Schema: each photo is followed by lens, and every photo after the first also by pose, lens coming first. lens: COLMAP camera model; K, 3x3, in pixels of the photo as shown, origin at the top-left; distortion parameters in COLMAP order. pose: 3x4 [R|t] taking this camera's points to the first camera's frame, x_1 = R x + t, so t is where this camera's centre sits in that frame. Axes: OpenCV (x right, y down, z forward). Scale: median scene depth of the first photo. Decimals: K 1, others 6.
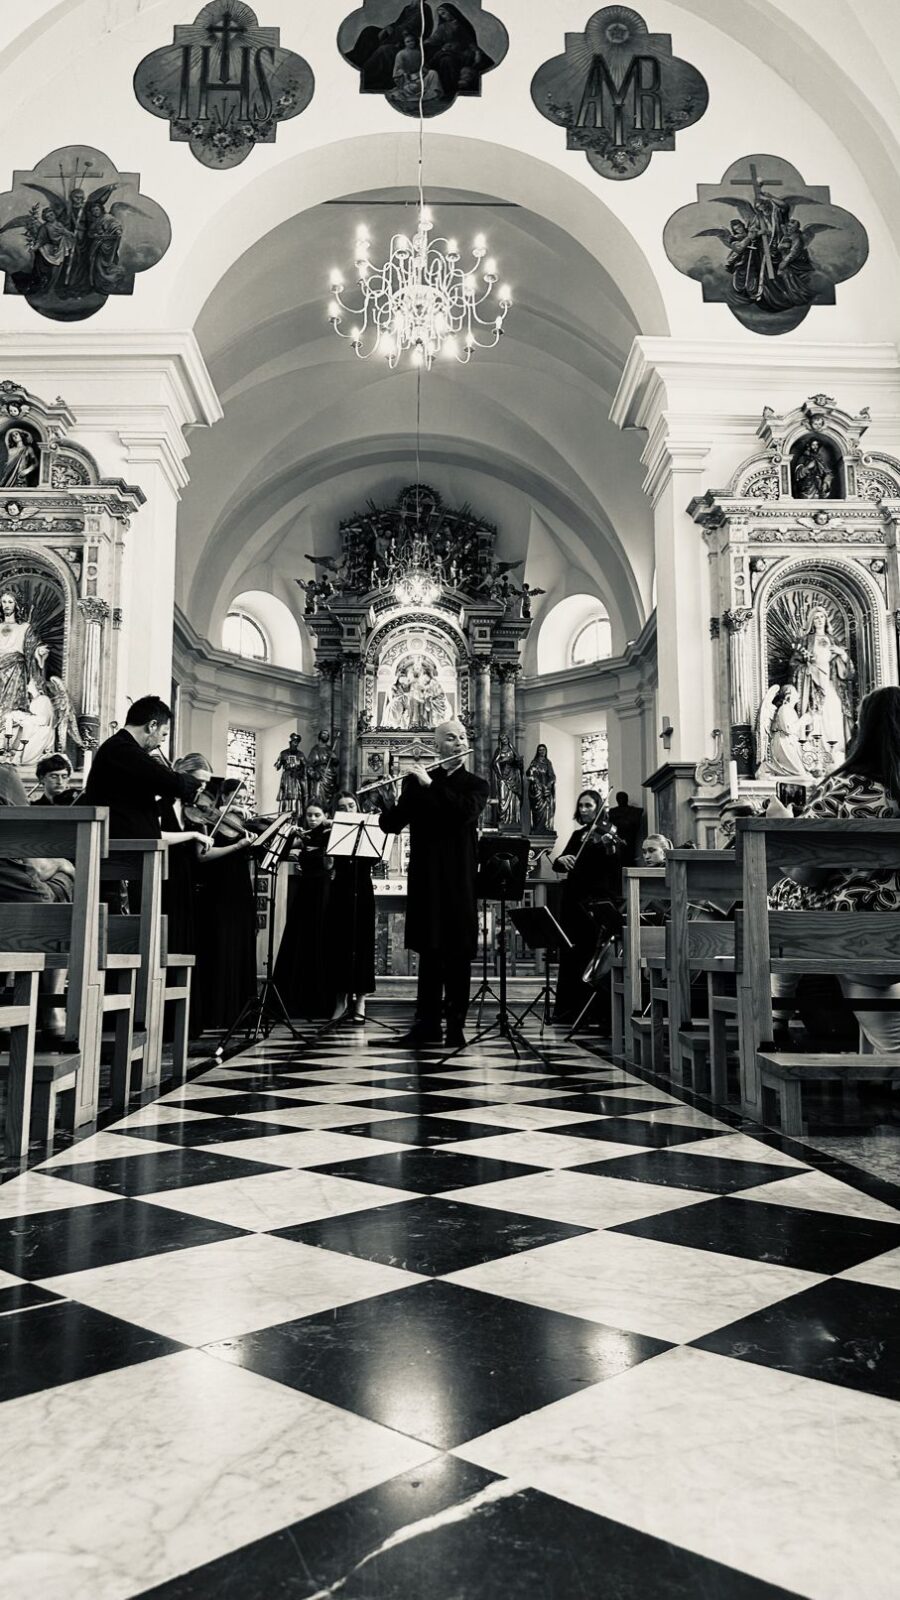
lens RADIAL K [[1109.4, 0, 441.4], [0, 1109.4, 796.8], [0, 0, 1]] dist [0.132531, -0.213065]
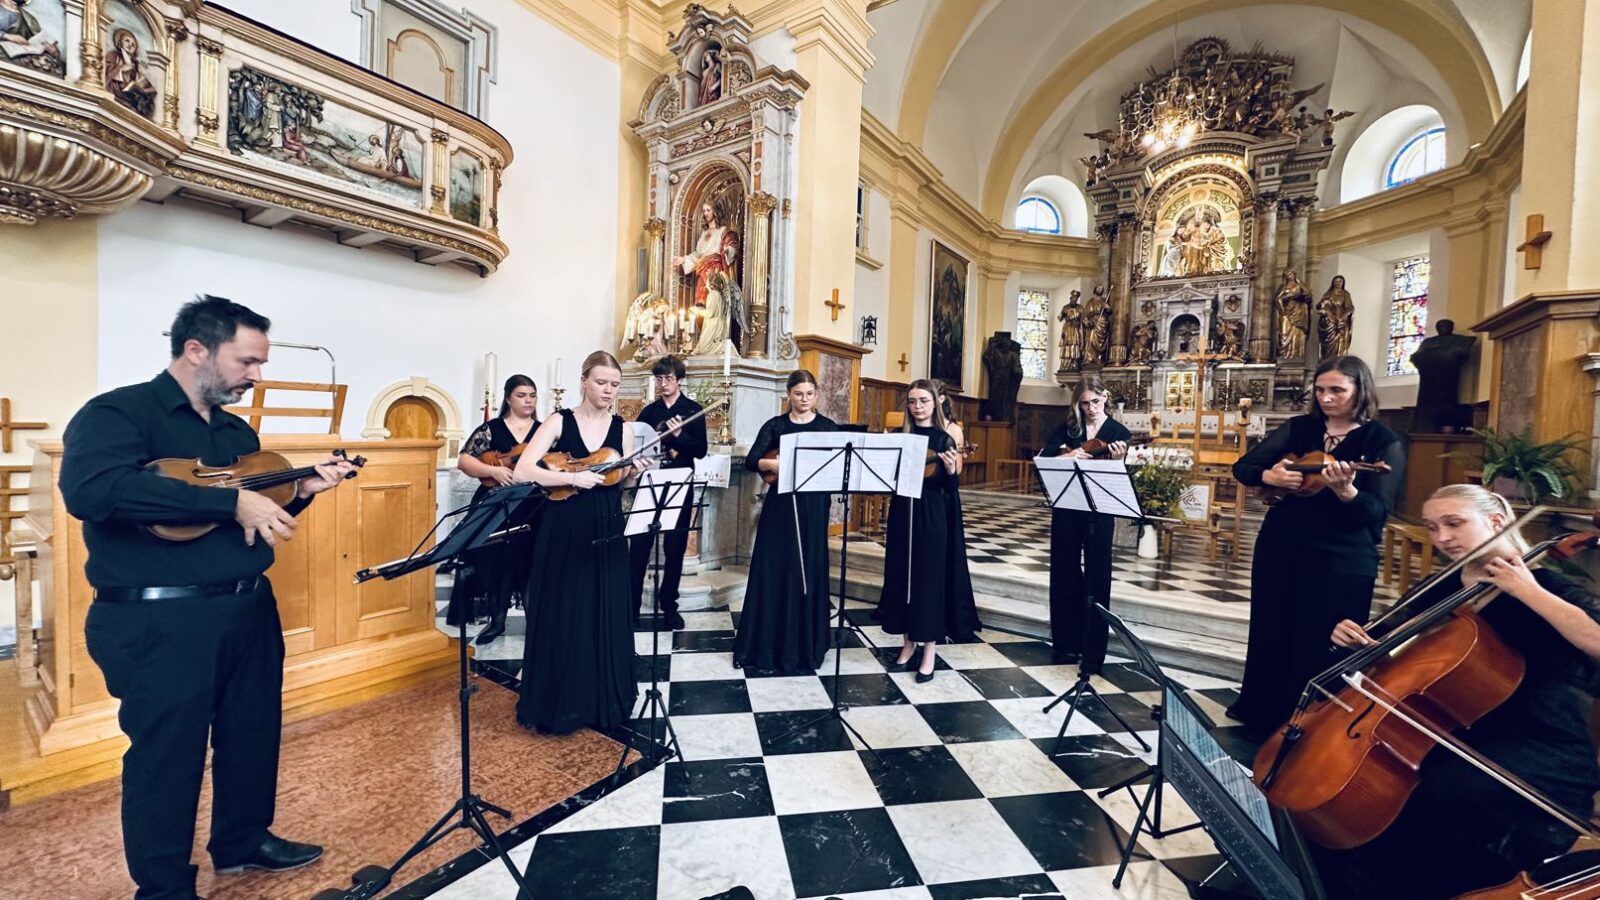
lens RADIAL K [[634.8, 0, 799.1], [0, 634.8, 449.0], [0, 0, 1]] dist [-0.000801, -0.000061]
pose [[0.804282, 0.045295, -0.592519, 0.047047], [0.060351, 0.985709, 0.157272, -0.013190], [0.591175, -0.162251, 0.790055, 0.246800]]
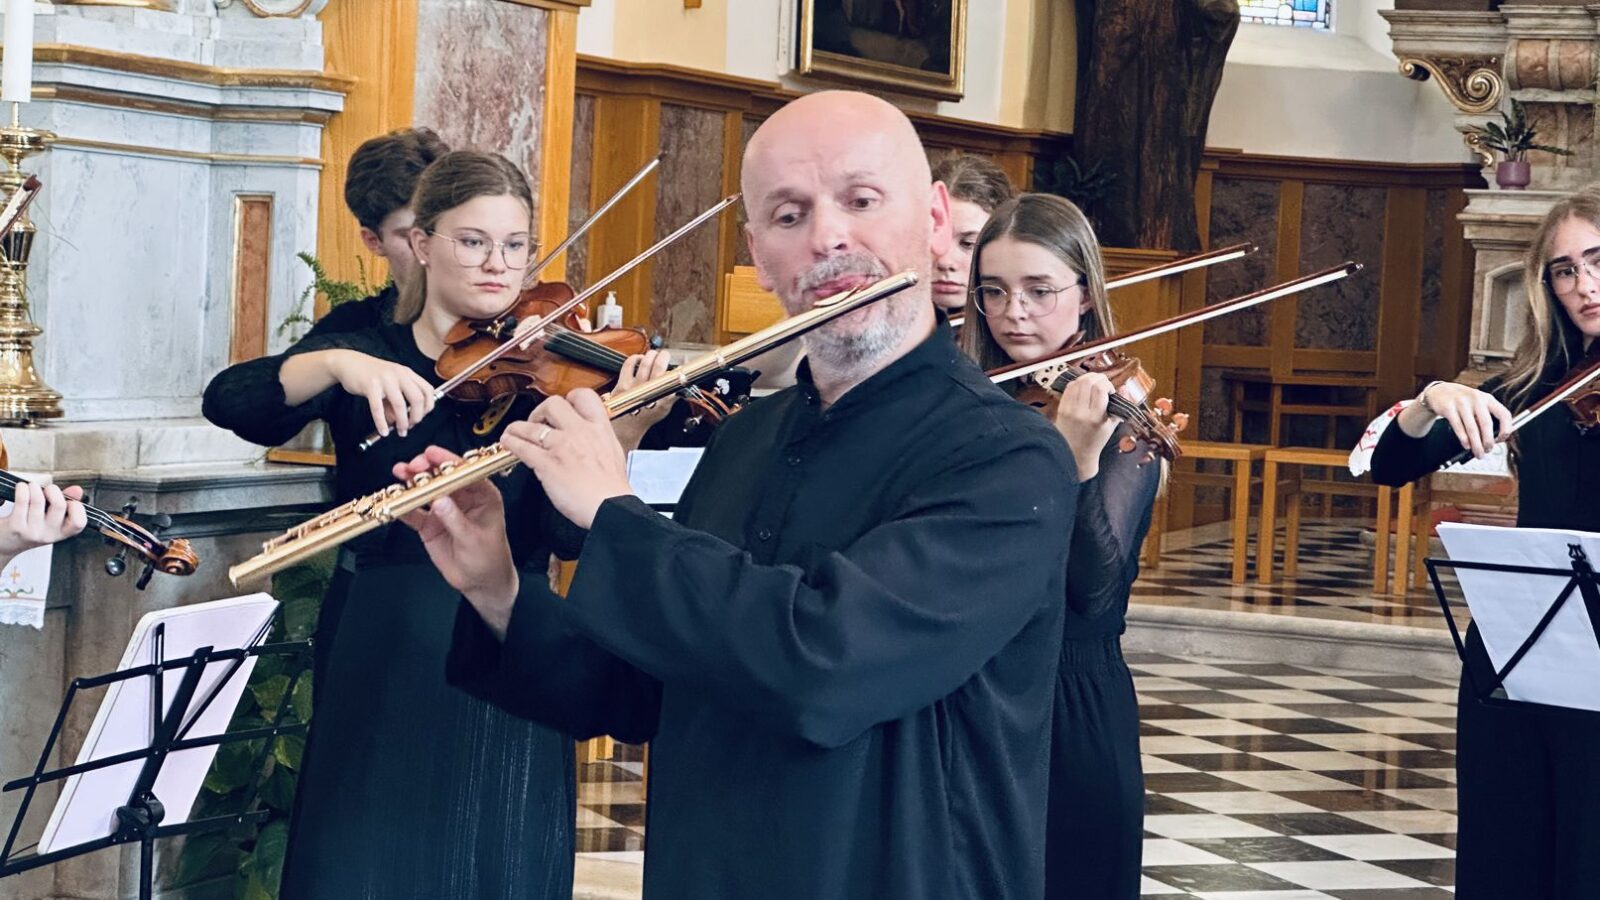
lens RADIAL K [[3577.0, 0, 800.0], [0, 3577.0, 450.0], [0, 0, 1]] dist [0.008561, 3.208478]
pose [[0.920314, 0.058547, -0.386775, 0.055457], [0.021010, 0.979911, 0.198324, -0.036302], [0.390616, -0.190646, 0.900596, 0.171570]]
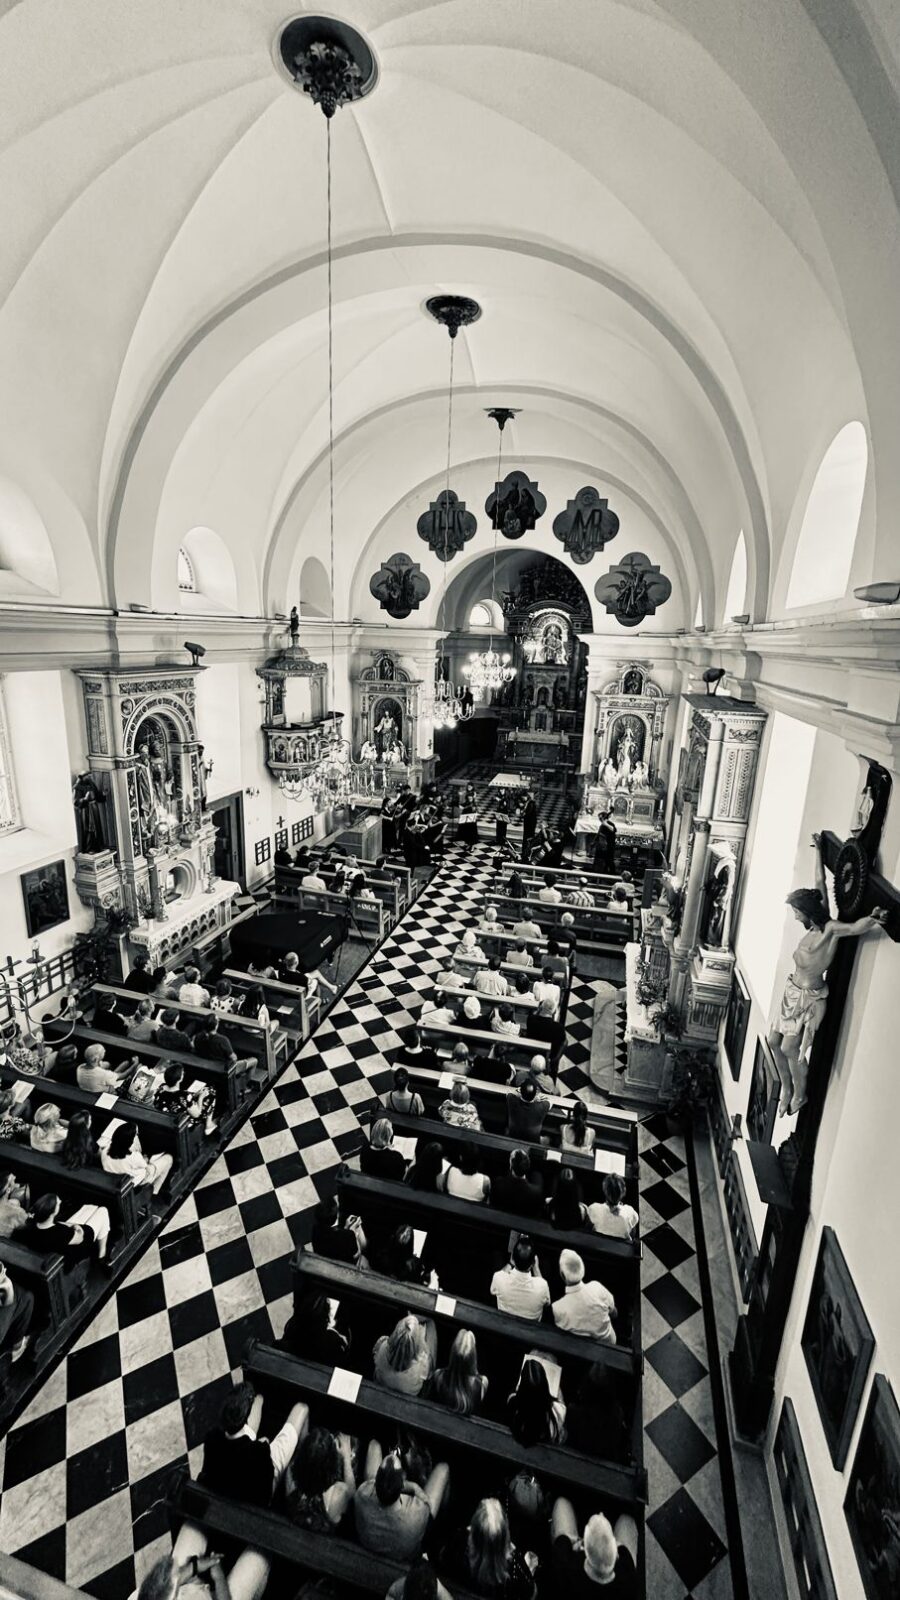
lens RADIAL K [[634.8, 0, 450.0], [0, 634.8, 800.0], [0, 0, 1]] dist [-0.000801, -0.000061]
pose [[0.957640, 0.099082, -0.270384, 0.180037], [0.017630, 0.917008, 0.398479, -0.352271], [0.287426, -0.386366, 0.876417, -0.383709]]
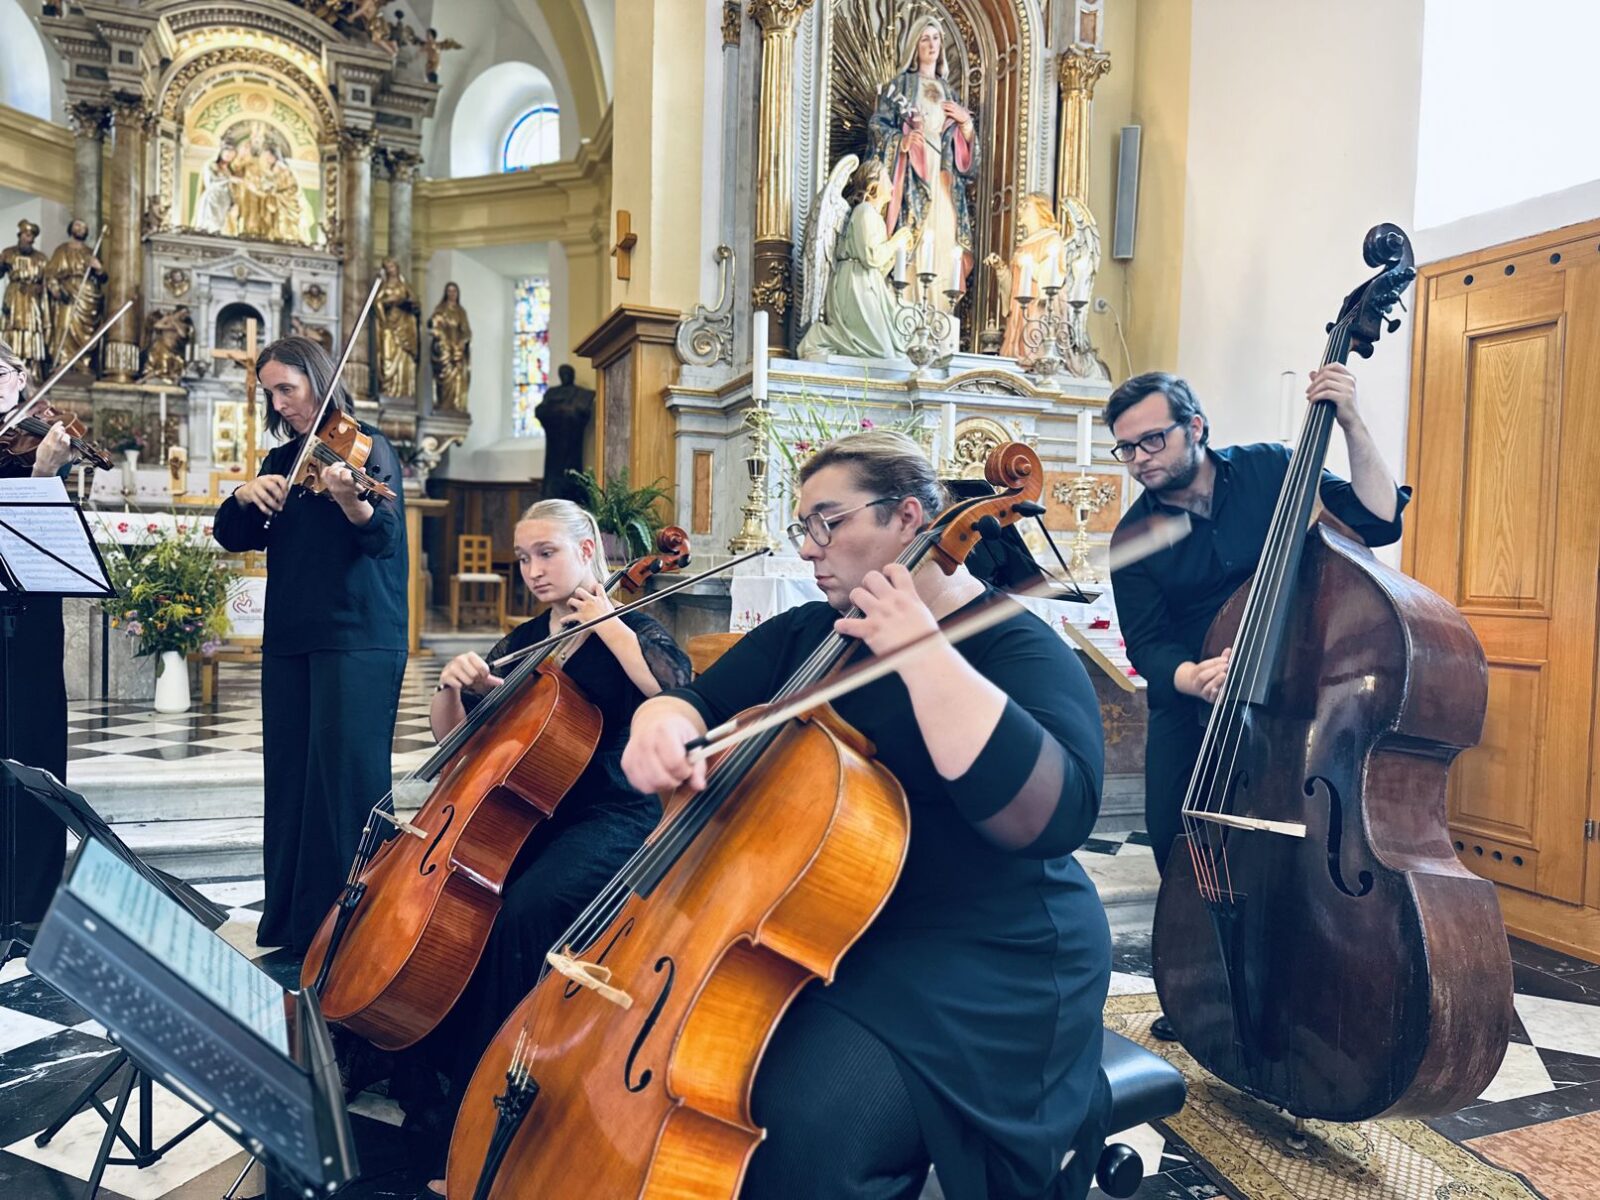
lens RADIAL K [[1131.7, 0, 796.1], [0, 1131.7, 603.6], [0, 0, 1]] dist [0.026721, -0.034165]
pose [[0.939935, 0.010202, 0.341202, 0.054764], [-0.078698, 0.979103, 0.187522, -0.001496], [-0.332159, -0.203110, 0.921096, 0.252798]]
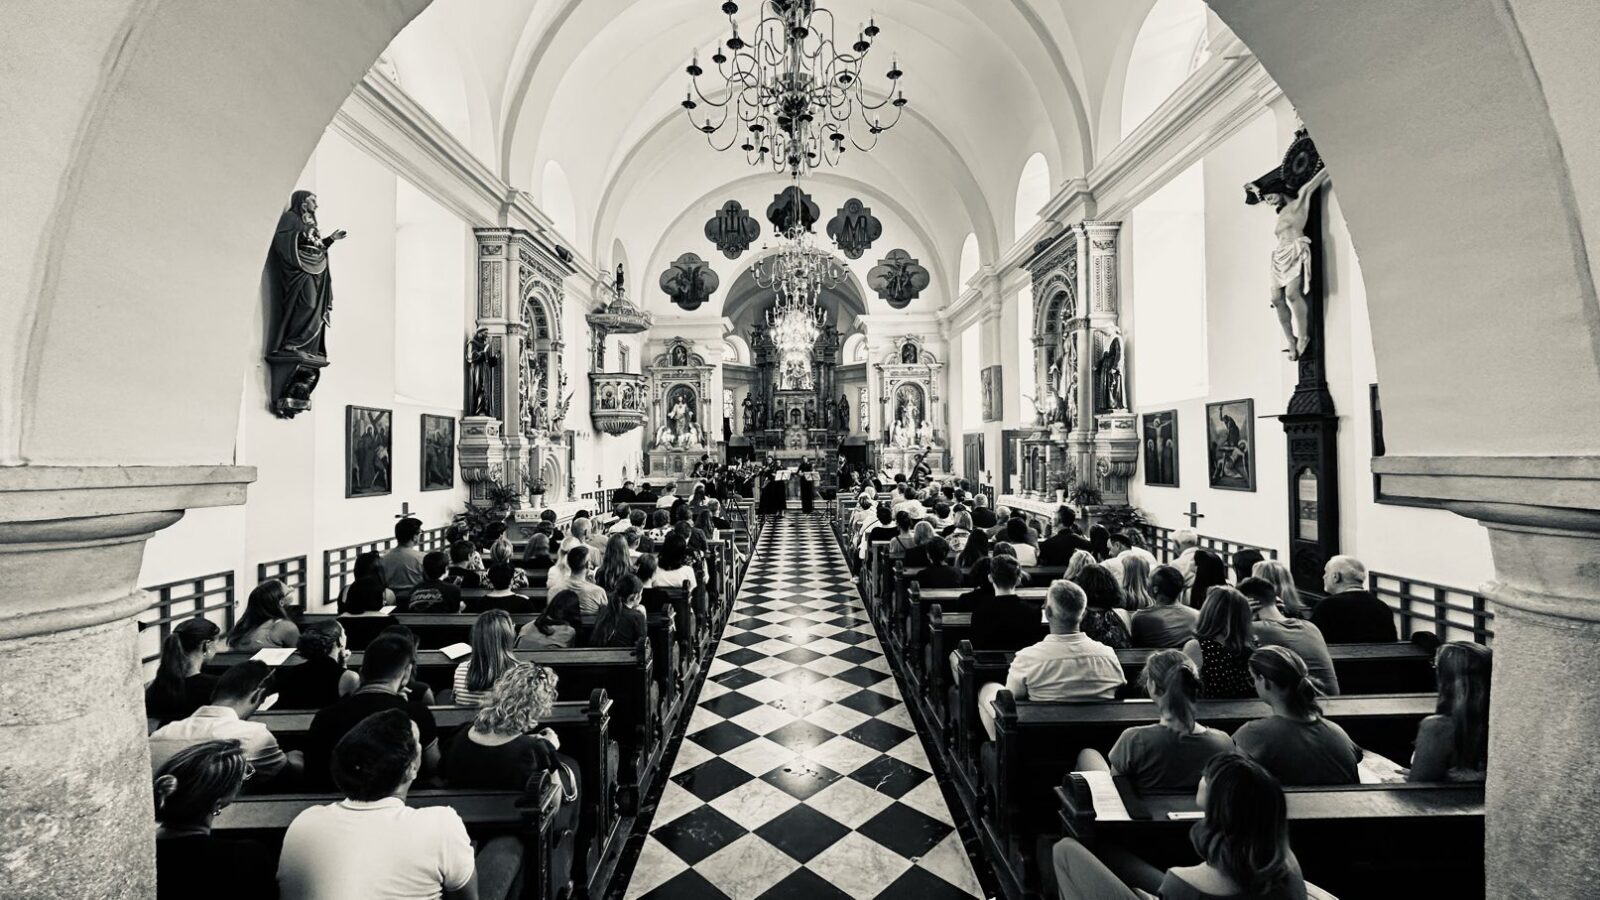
lens RADIAL K [[634.8, 0, 799.1], [0, 634.8, 449.0], [0, 0, 1]] dist [-0.000801, -0.000061]
pose [[0.999624, -0.016875, -0.021595, 0.015755], [0.020044, 0.987538, 0.156097, -0.160191], [0.018691, -0.156471, 0.987506, -0.498158]]
